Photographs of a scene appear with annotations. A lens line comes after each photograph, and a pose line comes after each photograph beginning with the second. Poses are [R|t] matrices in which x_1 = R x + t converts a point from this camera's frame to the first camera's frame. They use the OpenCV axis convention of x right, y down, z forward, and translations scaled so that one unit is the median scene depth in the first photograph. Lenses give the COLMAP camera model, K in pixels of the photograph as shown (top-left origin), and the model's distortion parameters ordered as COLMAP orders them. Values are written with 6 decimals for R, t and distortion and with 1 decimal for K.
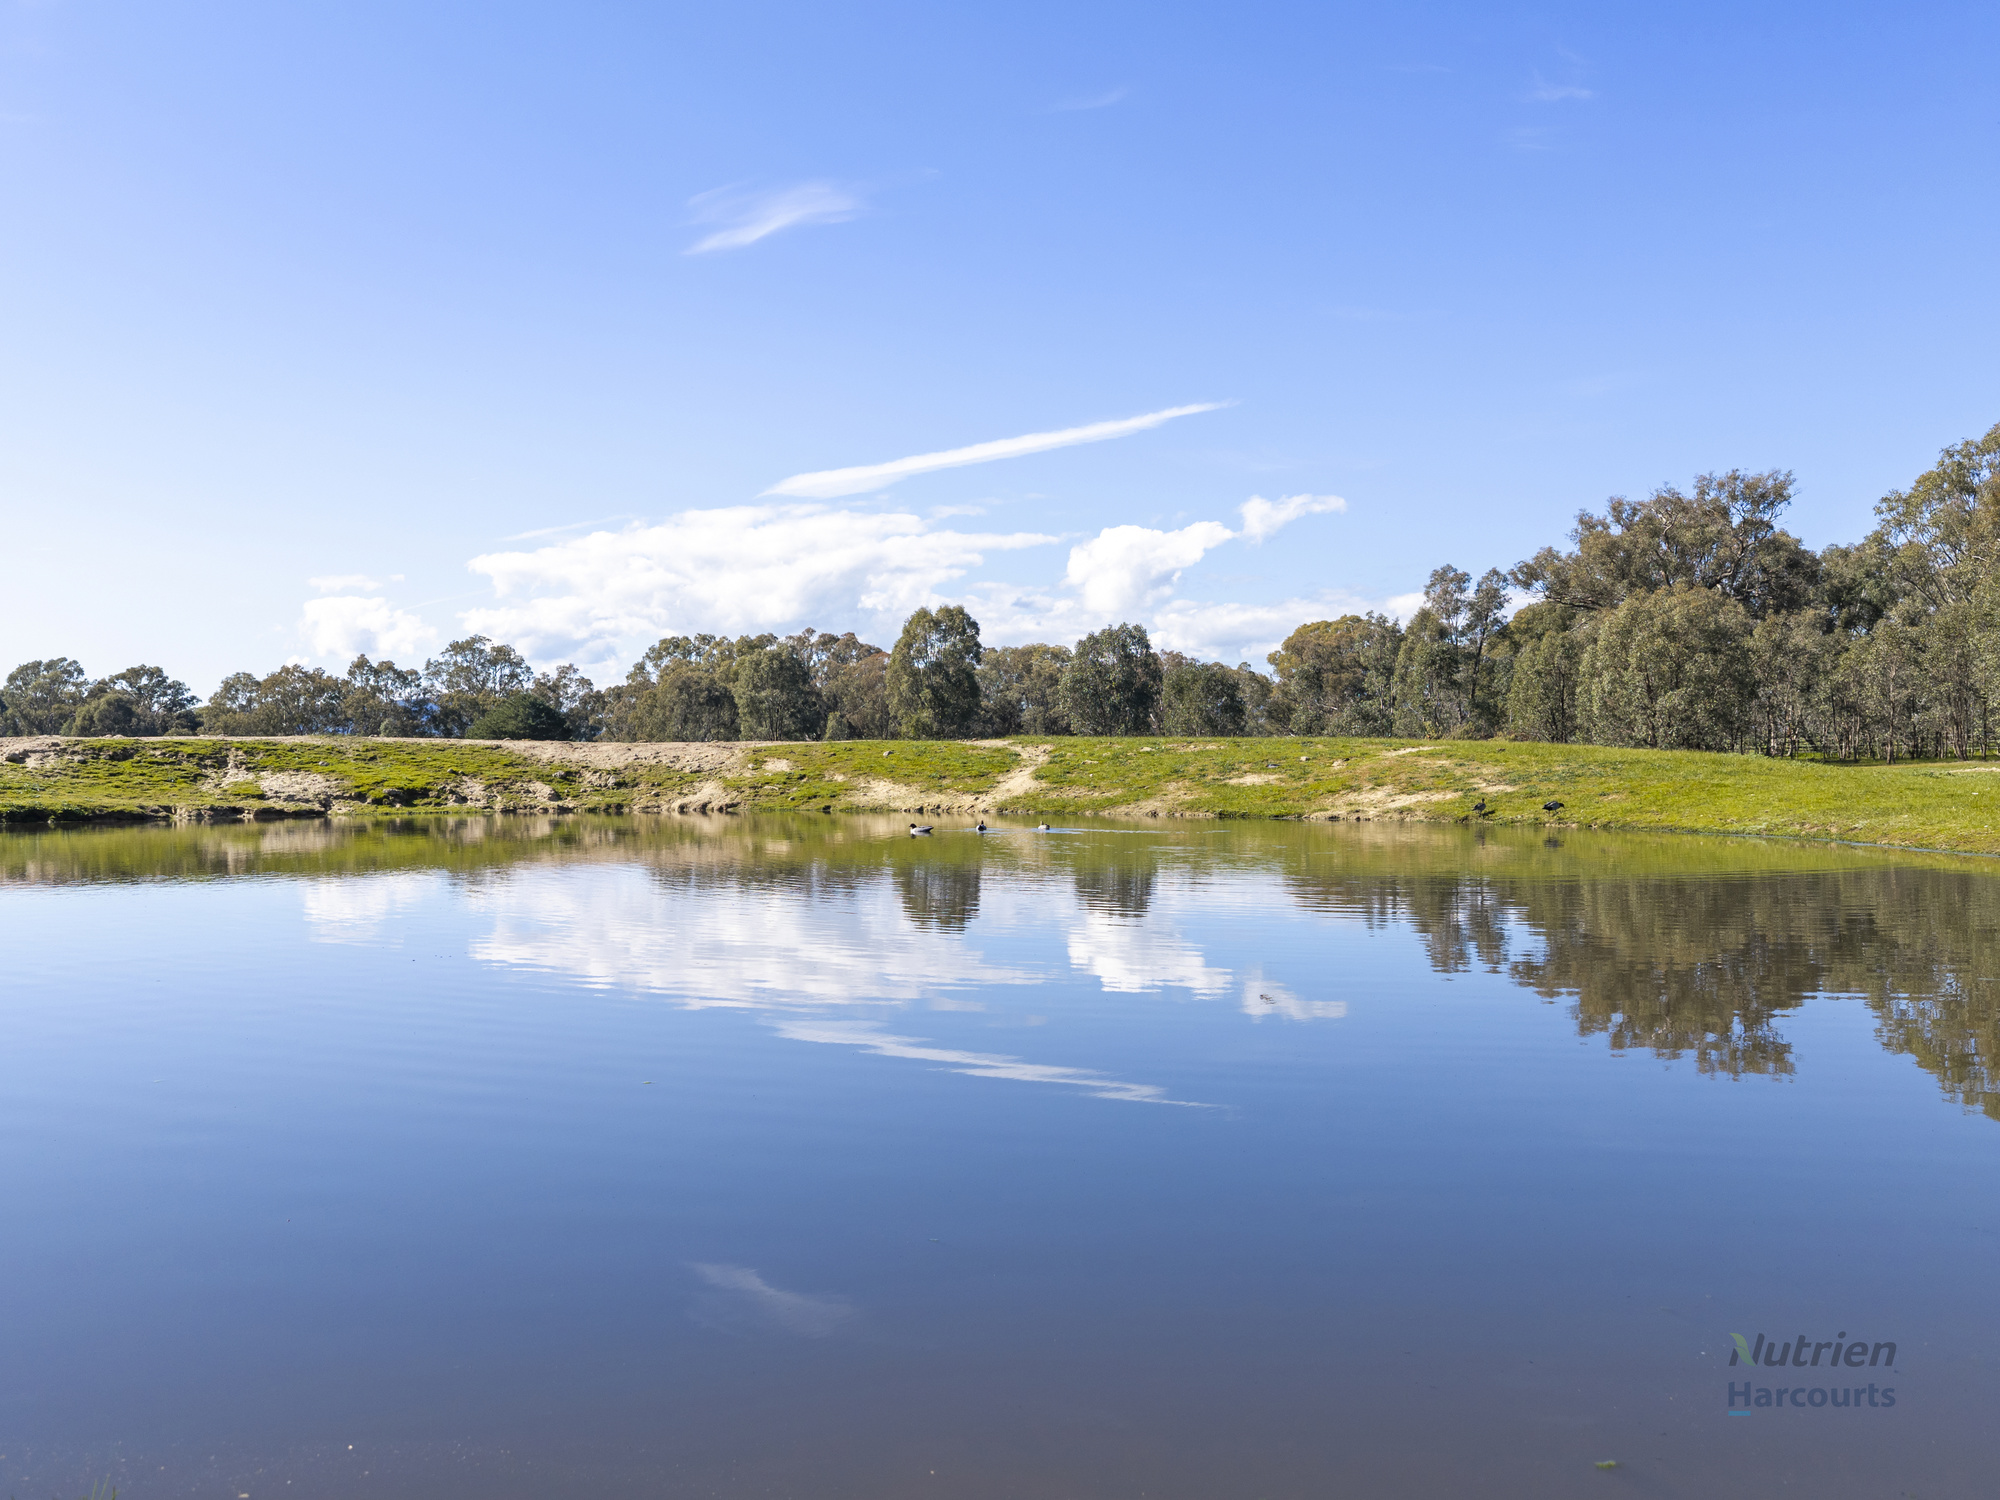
lens RADIAL K [[1875.9, 0, 1005.4], [0, 1875.9, 752.2], [0, 0, 1]] dist [0.046052, -0.110998]
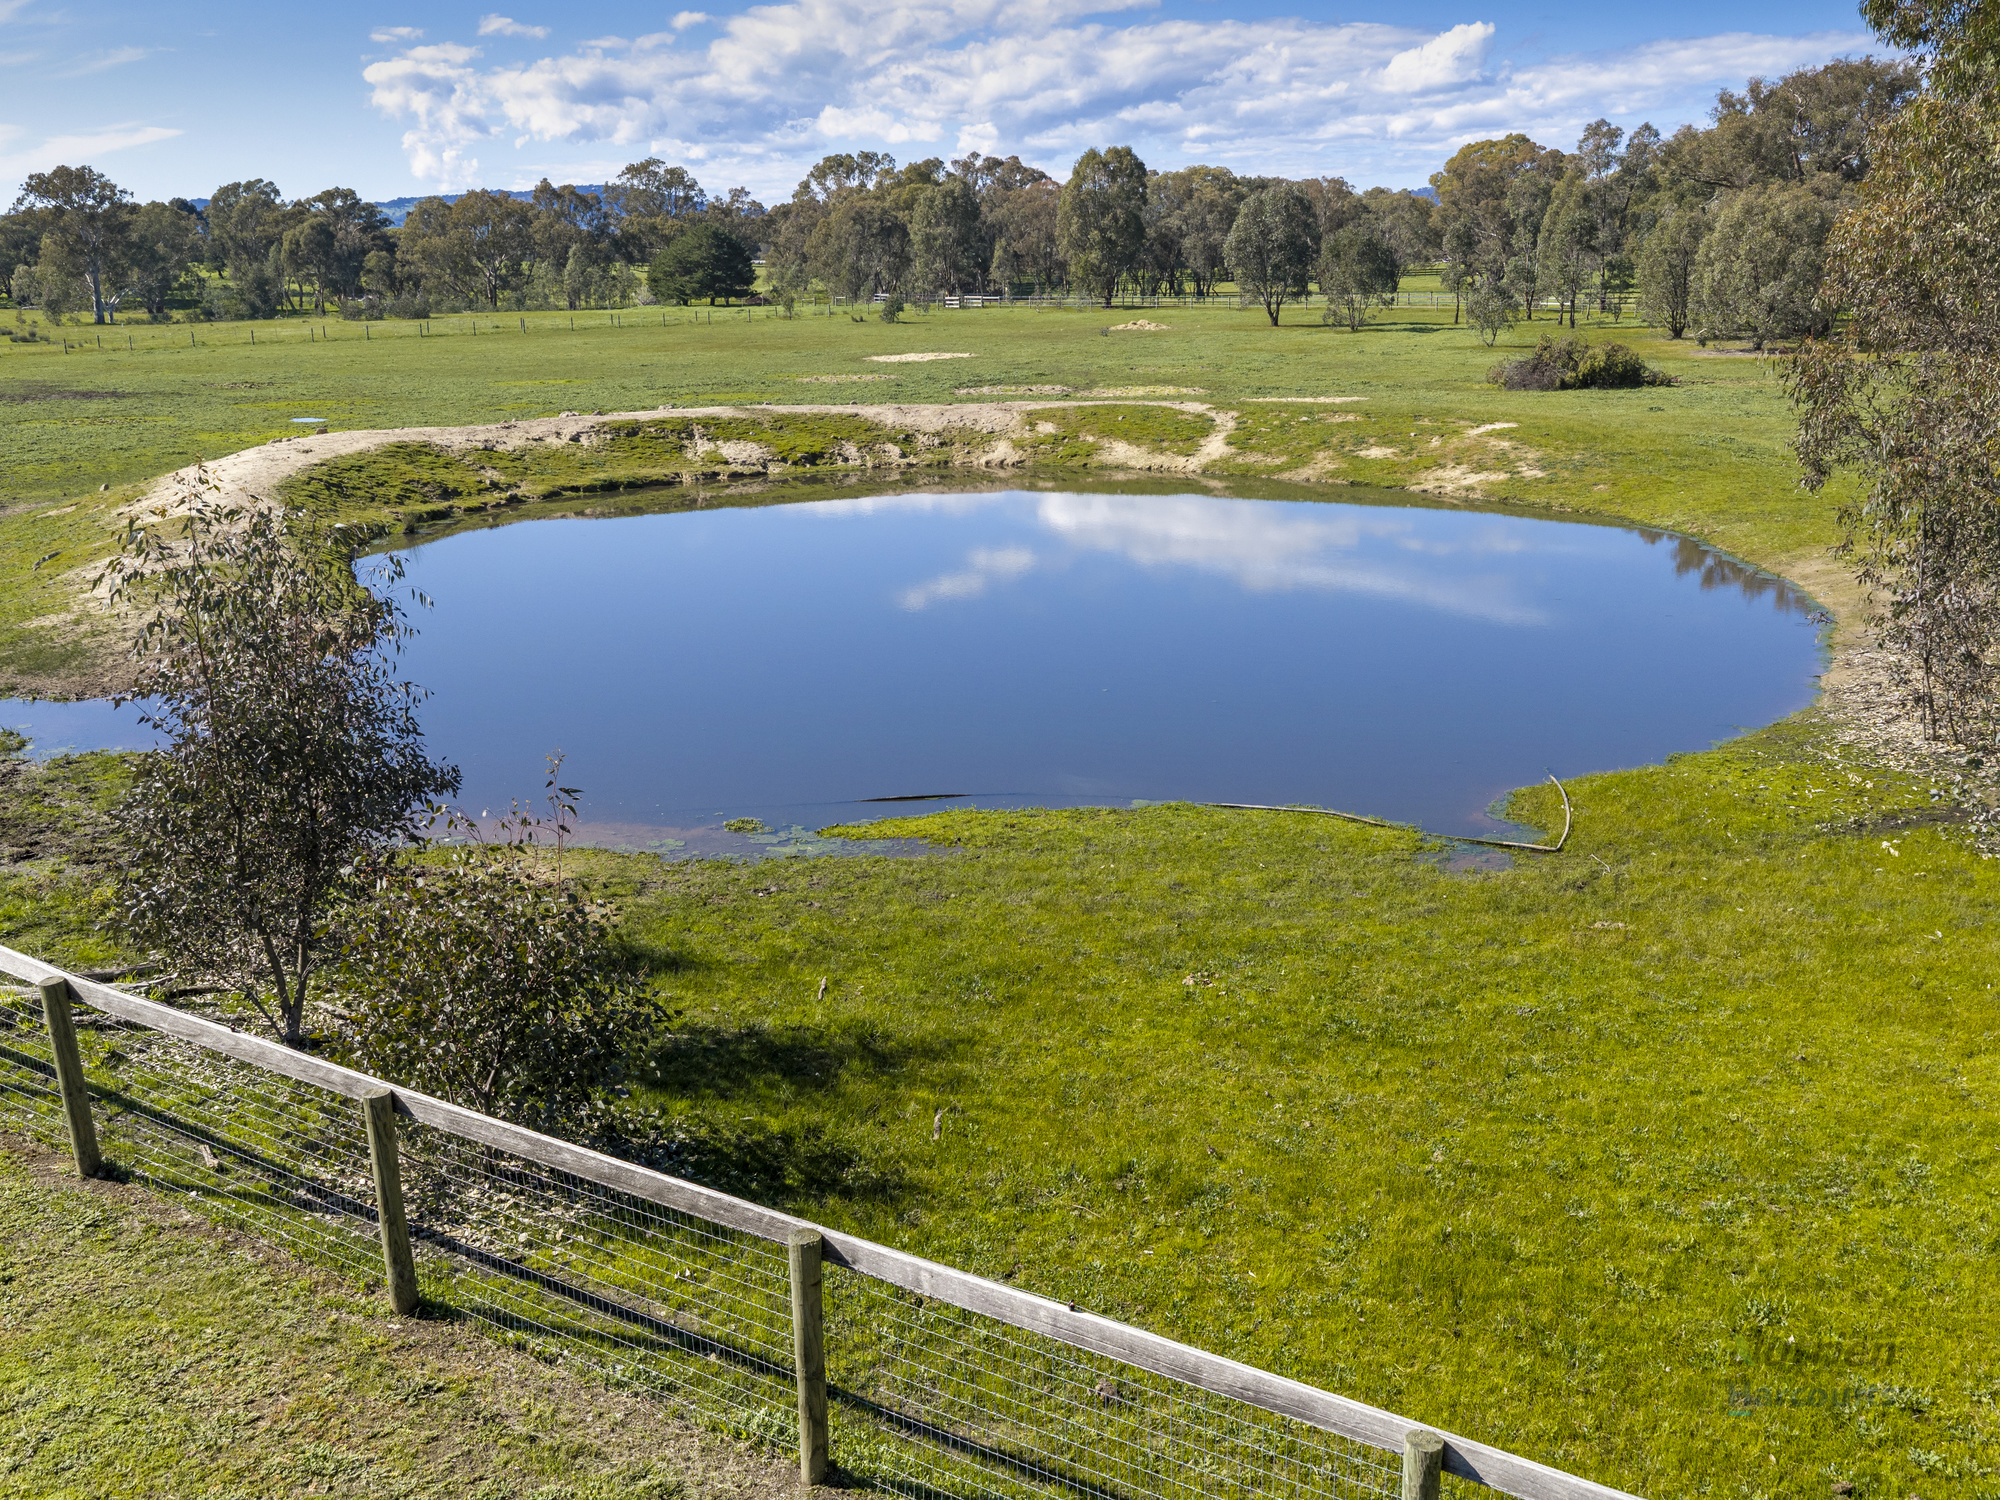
lens RADIAL K [[1875.9, 0, 1005.4], [0, 1875.9, 752.2], [0, 0, 1]] dist [0.046052, -0.110998]
pose [[0.997081, 0.018166, -0.074159, -0.012751], [0.001857, 0.965228, 0.261404, -0.040505], [0.076329, -0.260778, 0.962377, -0.143504]]
